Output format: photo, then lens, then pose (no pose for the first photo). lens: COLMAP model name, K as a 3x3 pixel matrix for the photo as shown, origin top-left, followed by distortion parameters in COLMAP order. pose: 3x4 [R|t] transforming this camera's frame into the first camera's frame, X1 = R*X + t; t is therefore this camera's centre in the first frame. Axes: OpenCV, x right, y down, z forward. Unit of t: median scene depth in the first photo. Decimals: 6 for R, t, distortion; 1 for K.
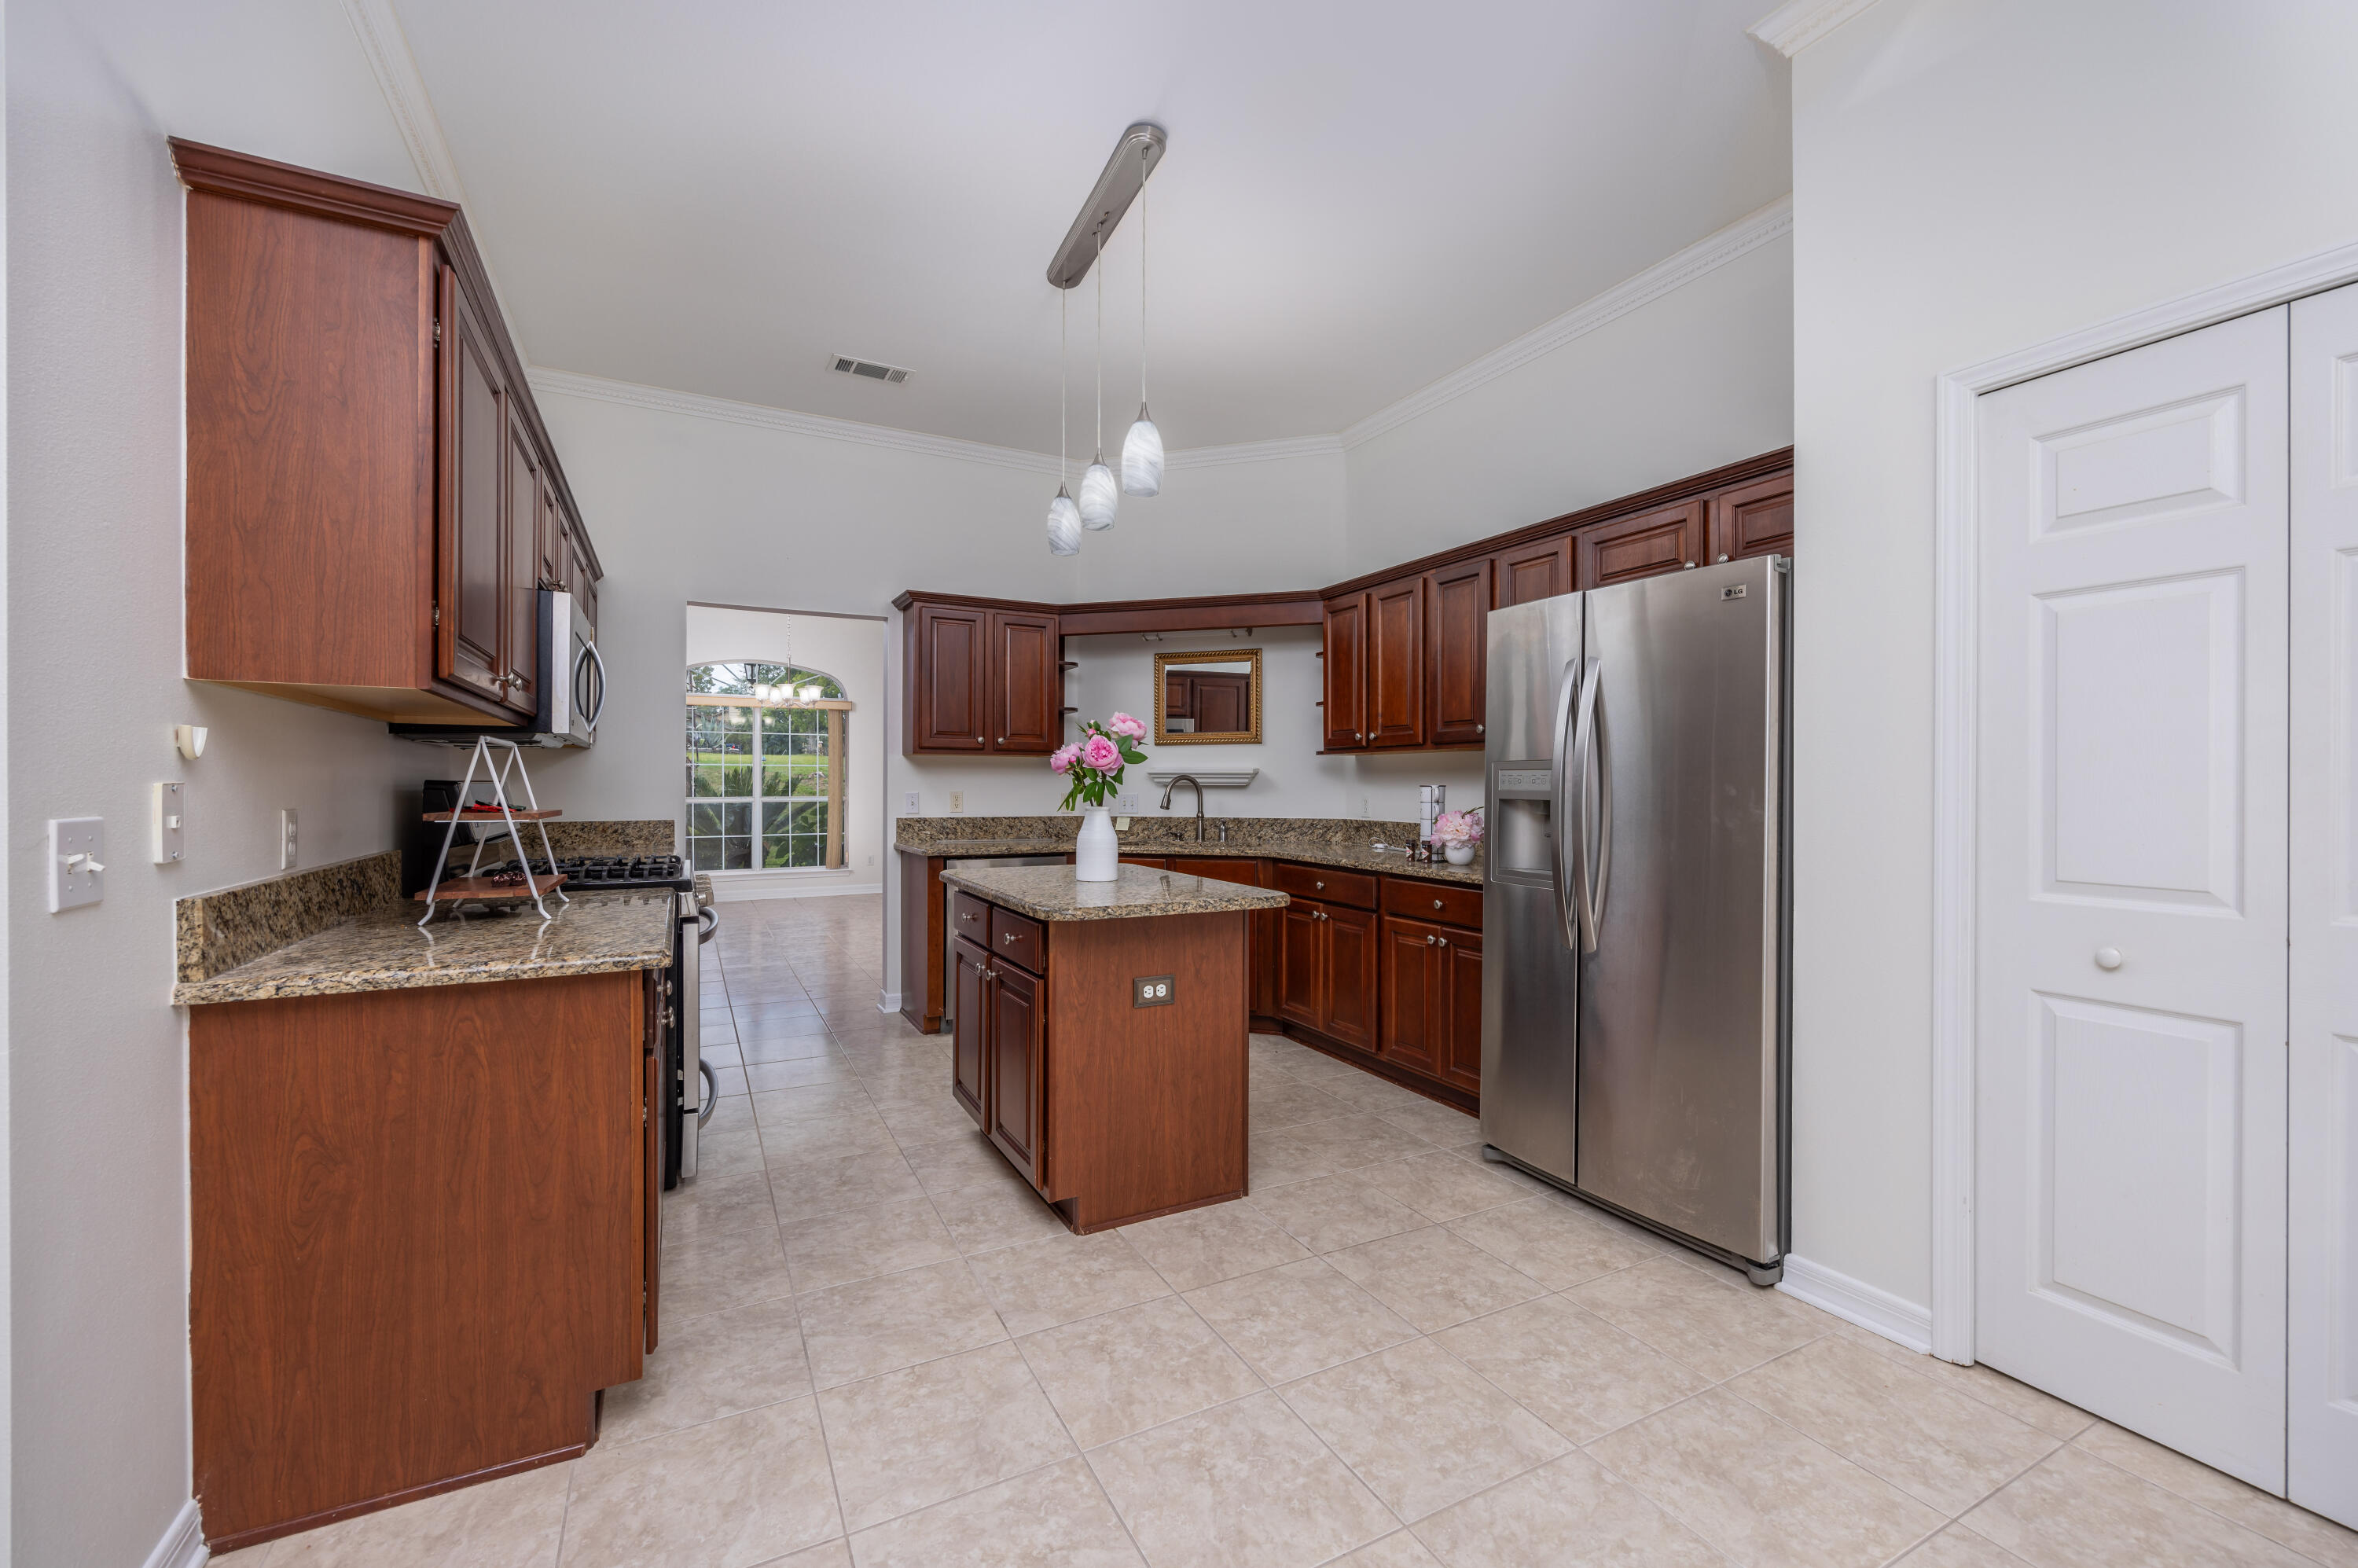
lens RADIAL K [[962.9, 0, 1193.3], [0, 962.9, 785.3], [0, 0, 1]] dist [-0.001931, 0.000287]
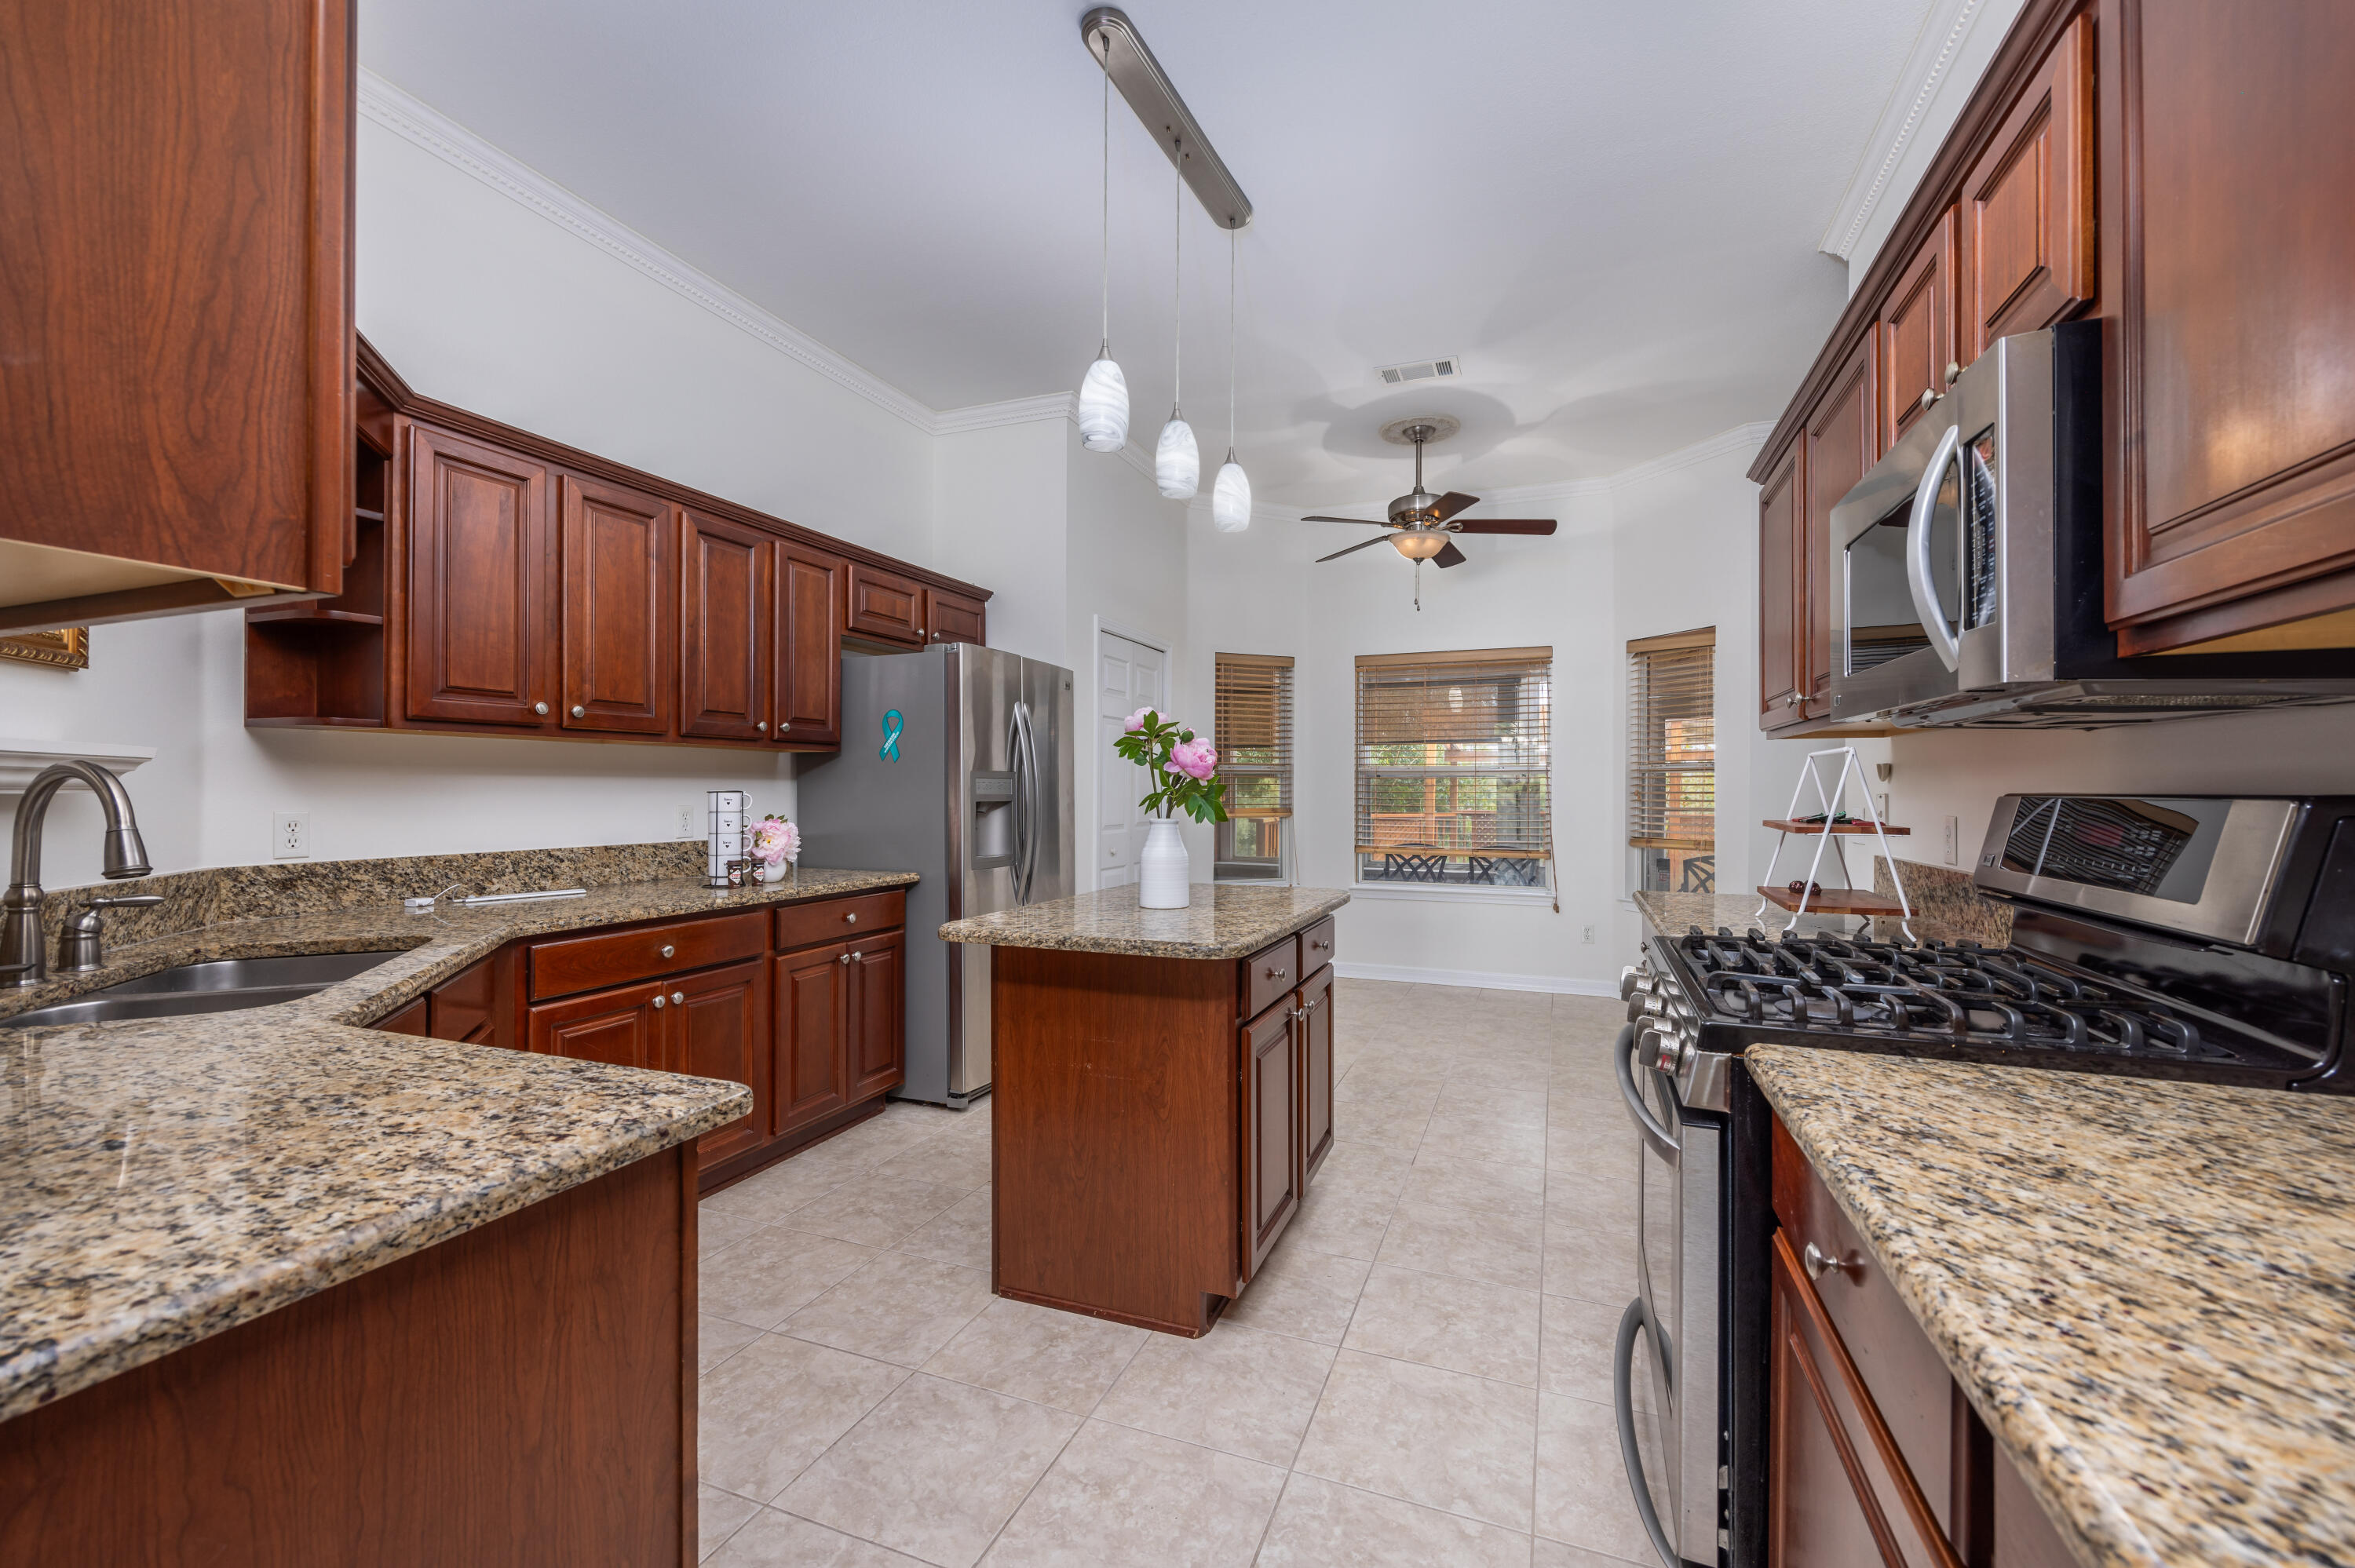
lens RADIAL K [[961.6, 0, 1183.3], [0, 961.6, 788.0], [0, 0, 1]] dist [-0.001931, 0.000287]
pose [[-0.651045, 0.001645, 0.759038, -0.840197], [0.002137, 0.999998, -0.000334, -0.002113], [-0.759036, 0.001405, -0.651047, 1.728008]]
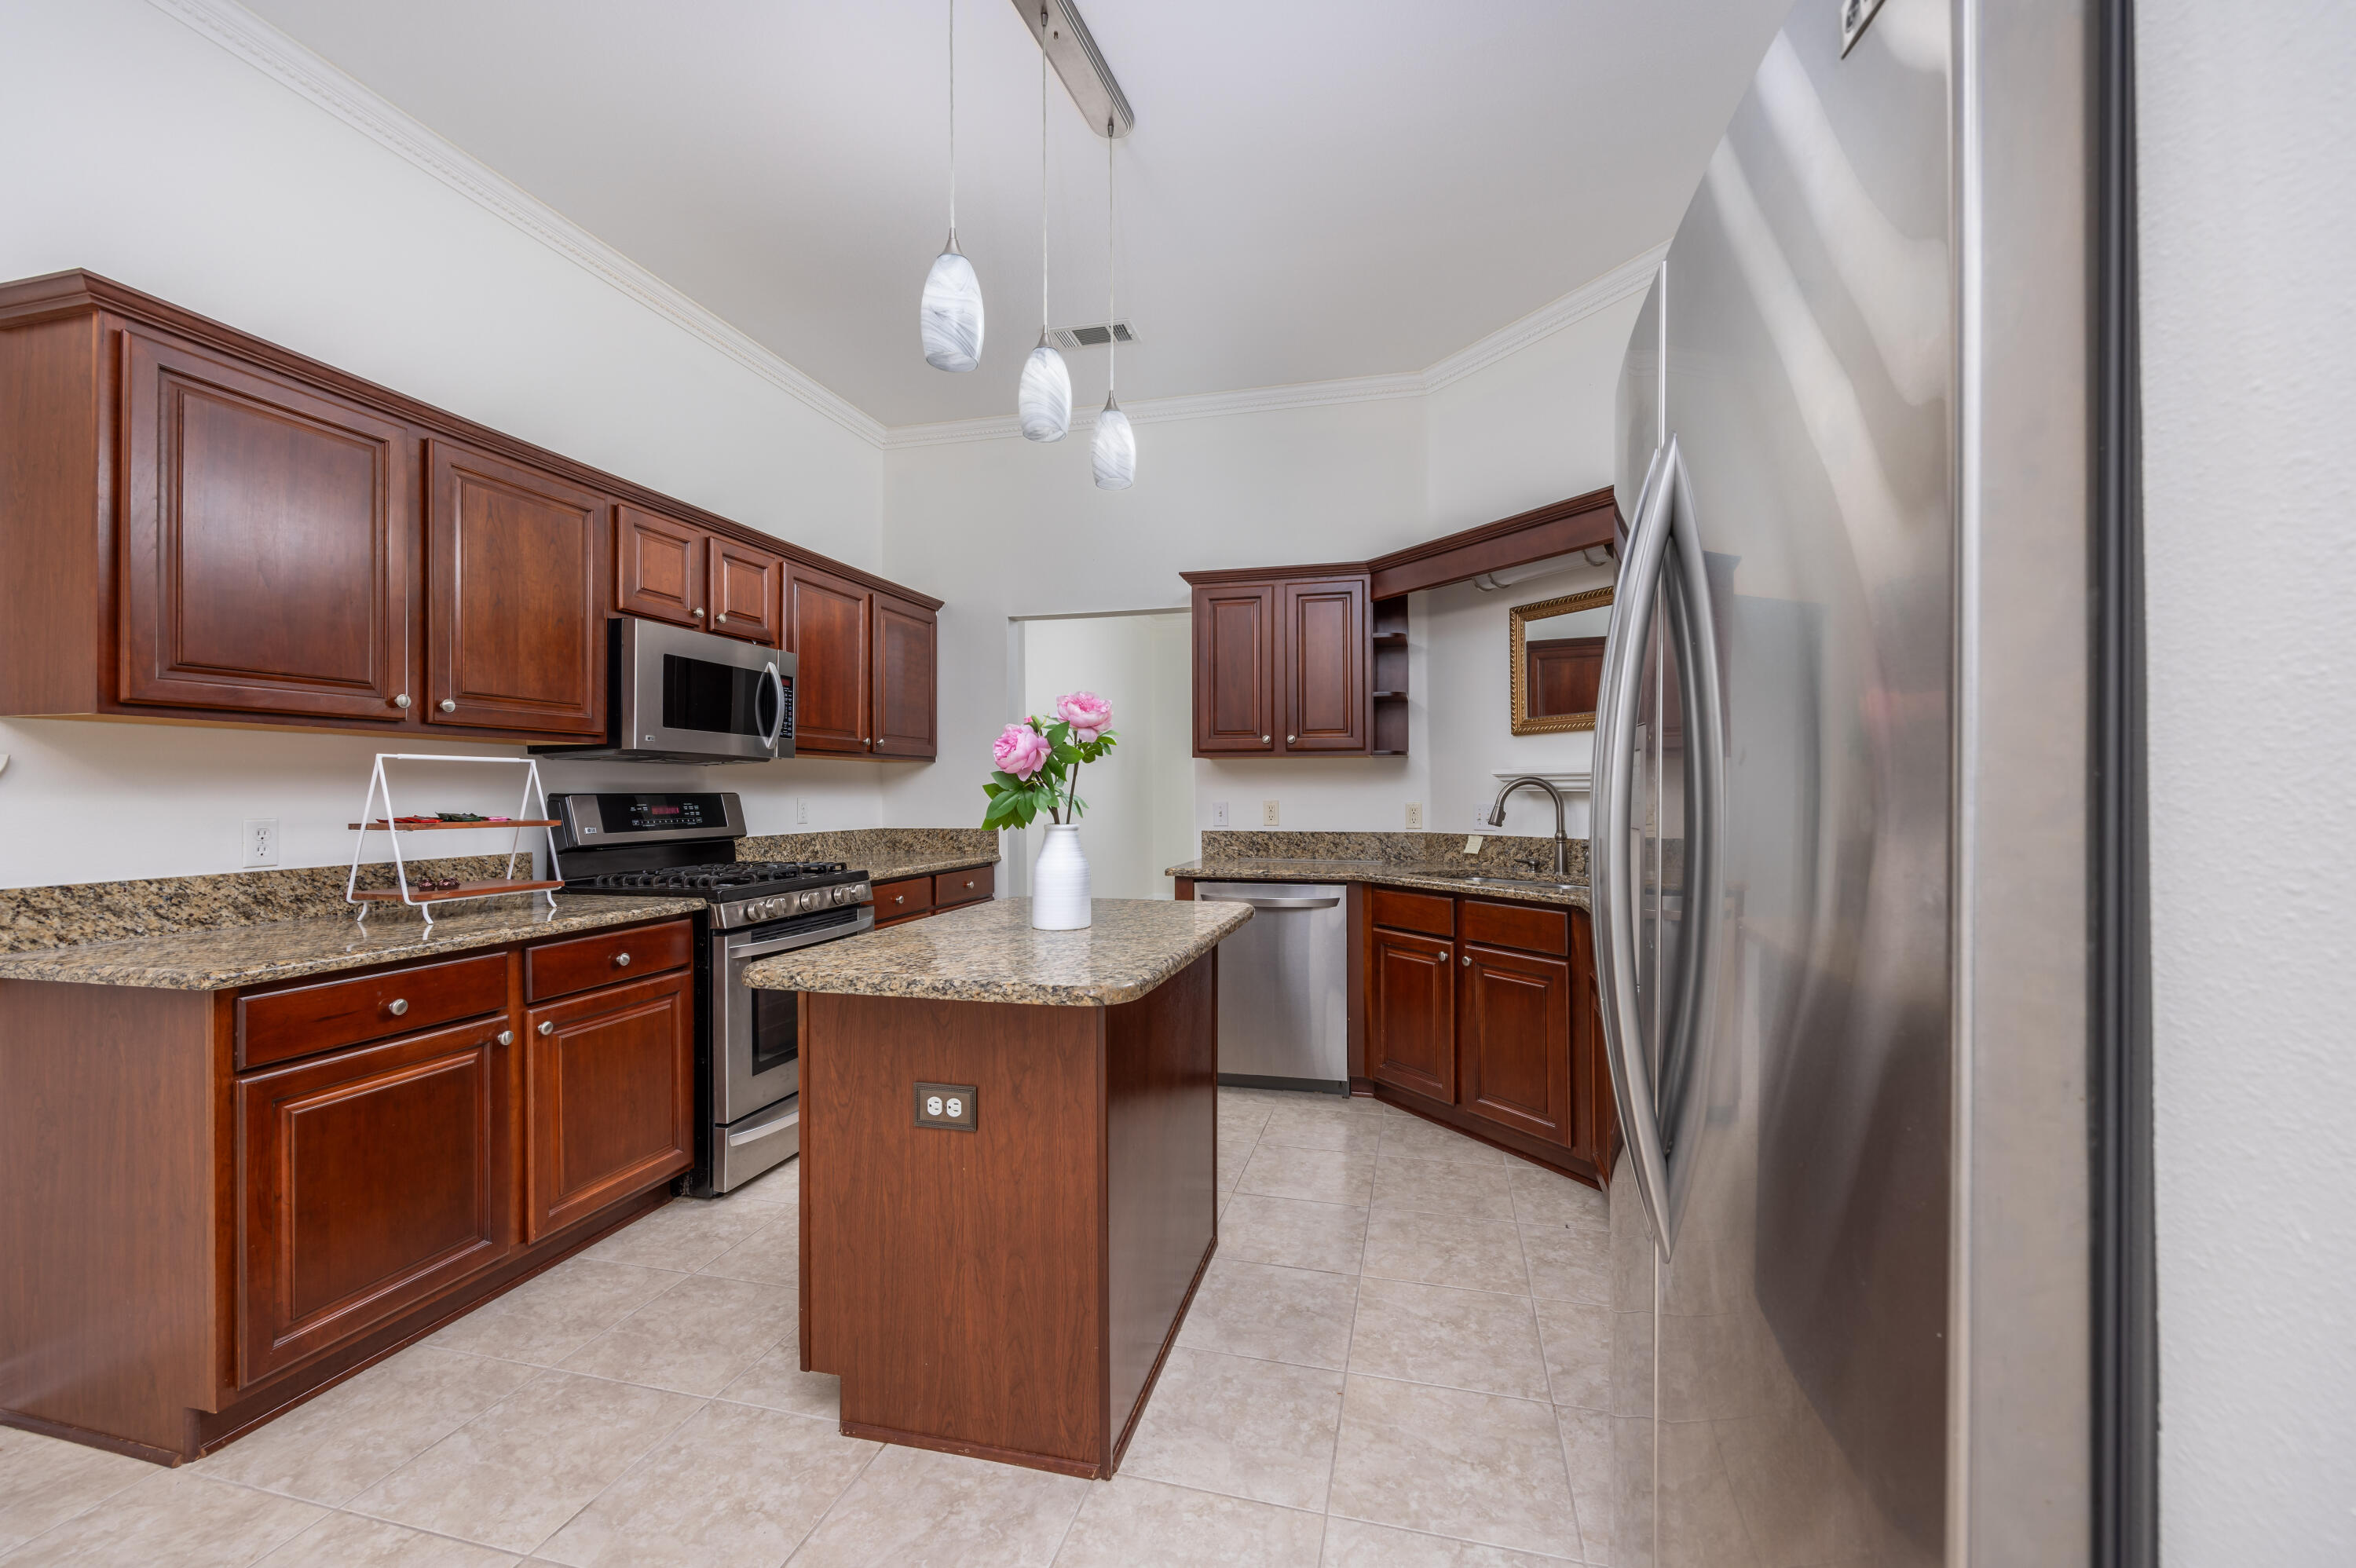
lens RADIAL K [[962.0, 0, 1176.0], [0, 962.0, 787.0], [0, 0, 1]] dist [-0.001931, 0.000287]
pose [[0.735433, -0.010240, -0.677520, 0.513043], [0.006337, 0.999946, -0.008234, 0.001345], [0.677568, 0.001762, 0.735458, 0.609060]]
